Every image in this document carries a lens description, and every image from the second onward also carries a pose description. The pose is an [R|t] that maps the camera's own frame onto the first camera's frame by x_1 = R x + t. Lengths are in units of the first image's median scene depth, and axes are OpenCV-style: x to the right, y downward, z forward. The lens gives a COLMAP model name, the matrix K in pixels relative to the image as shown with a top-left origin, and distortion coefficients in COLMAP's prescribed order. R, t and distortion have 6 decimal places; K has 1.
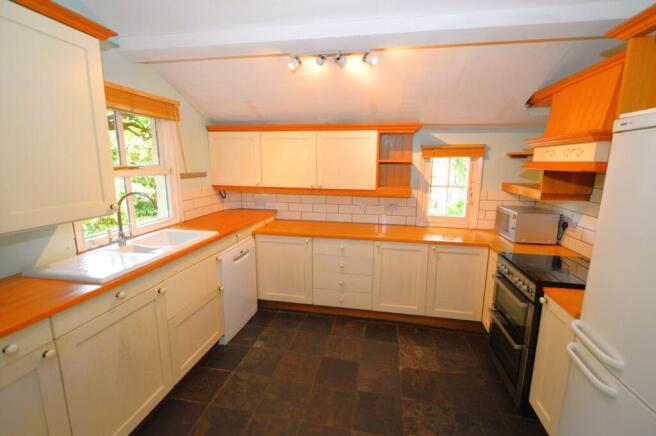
lens RADIAL K [[290.3, 0, 328.0], [0, 290.3, 218.0], [0, 0, 1]] dist [-0.014460, -0.000466]
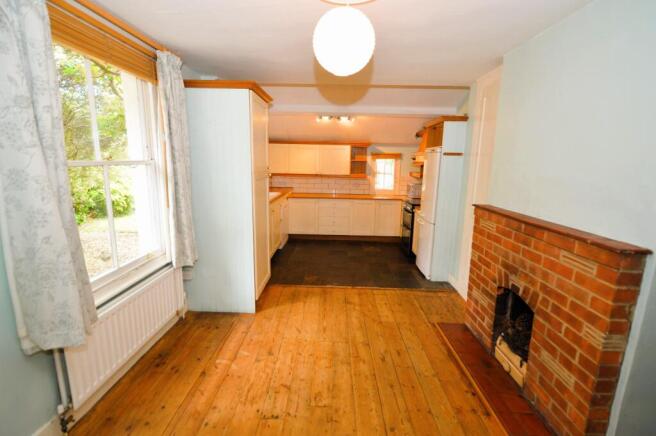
lens RADIAL K [[290.3, 0, 328.0], [0, 290.3, 218.0], [0, 0, 1]] dist [-0.014460, -0.000466]
pose [[0.985518, -0.021412, 0.168214, -0.326232], [0.019823, 0.999742, 0.011116, 0.175175], [-0.168409, -0.007621, 0.985688, -0.950287]]
